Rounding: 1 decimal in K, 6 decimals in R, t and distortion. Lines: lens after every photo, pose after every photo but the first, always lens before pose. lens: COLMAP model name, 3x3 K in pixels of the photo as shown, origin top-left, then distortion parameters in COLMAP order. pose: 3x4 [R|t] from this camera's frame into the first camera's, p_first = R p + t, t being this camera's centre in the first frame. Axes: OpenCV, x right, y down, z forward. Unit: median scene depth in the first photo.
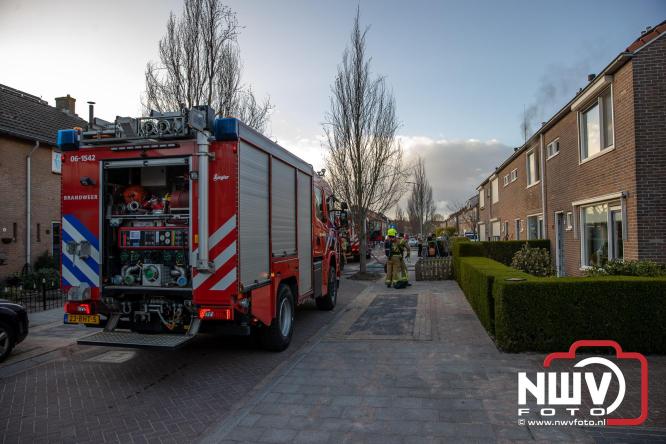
lens RADIAL K [[432.1, 0, 333.0], [0, 432.1, 222.0], [0, 0, 1]] dist [0.001778, 0.000795]
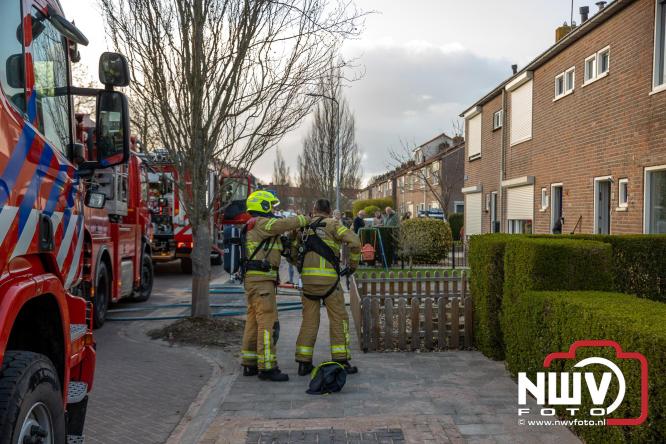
lens RADIAL K [[662.3, 0, 333.7], [0, 662.3, 209.5], [0, 0, 1]] dist [0.008752, 0.022830]
pose [[0.966855, 0.025875, 0.254011, 0.029596], [-0.031655, 0.999324, 0.018695, 0.014510], [-0.253356, -0.026116, 0.967021, 0.376927]]
